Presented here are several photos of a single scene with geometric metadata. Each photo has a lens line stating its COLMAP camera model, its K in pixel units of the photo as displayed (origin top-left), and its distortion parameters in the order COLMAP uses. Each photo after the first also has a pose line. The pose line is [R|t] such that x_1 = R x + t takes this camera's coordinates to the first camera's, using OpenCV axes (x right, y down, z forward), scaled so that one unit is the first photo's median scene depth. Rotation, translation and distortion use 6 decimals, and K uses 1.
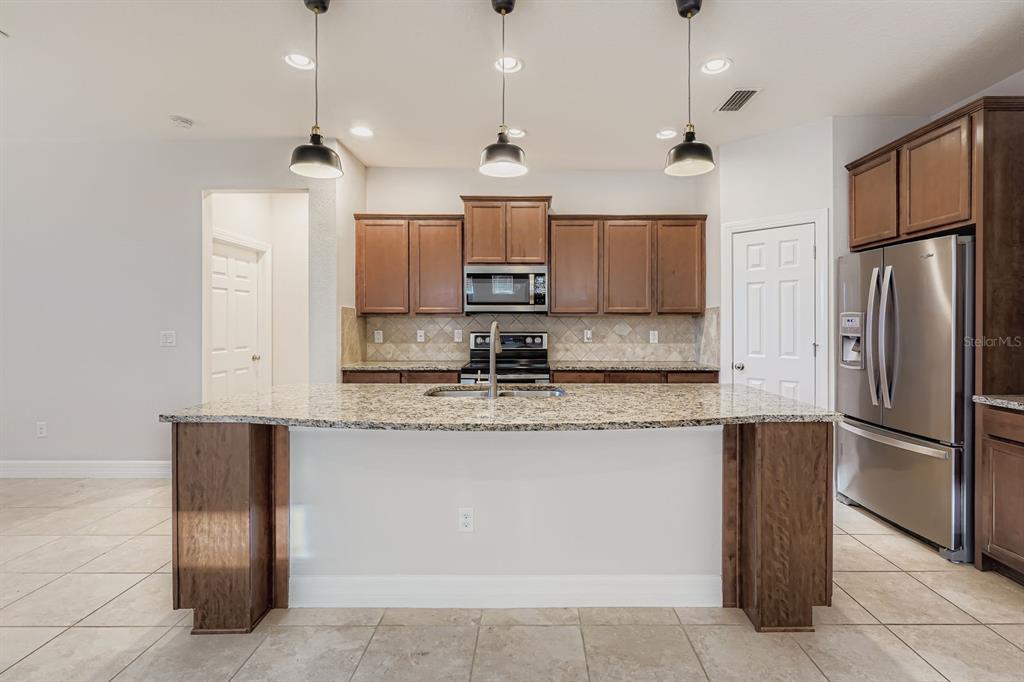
lens RADIAL K [[472.8, 0, 534.4], [0, 472.8, 324.6], [0, 0, 1]] dist [-0.001829, -0.000635]
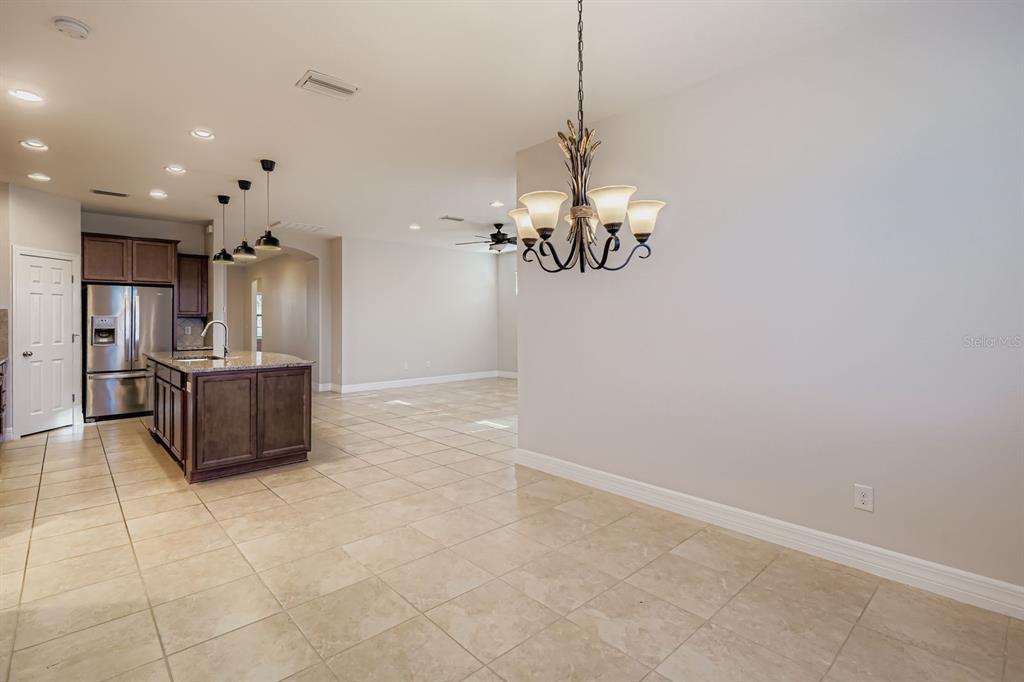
lens RADIAL K [[486.4, 0, 512.2], [0, 486.4, 315.1], [0, 0, 1]] dist [0.003968, 0.001061]
pose [[-0.672991, 0.015912, 0.739480, -1.433710], [0.010475, 0.999873, -0.011982, 0.007891], [-0.739577, -0.000318, -0.673072, 0.851813]]
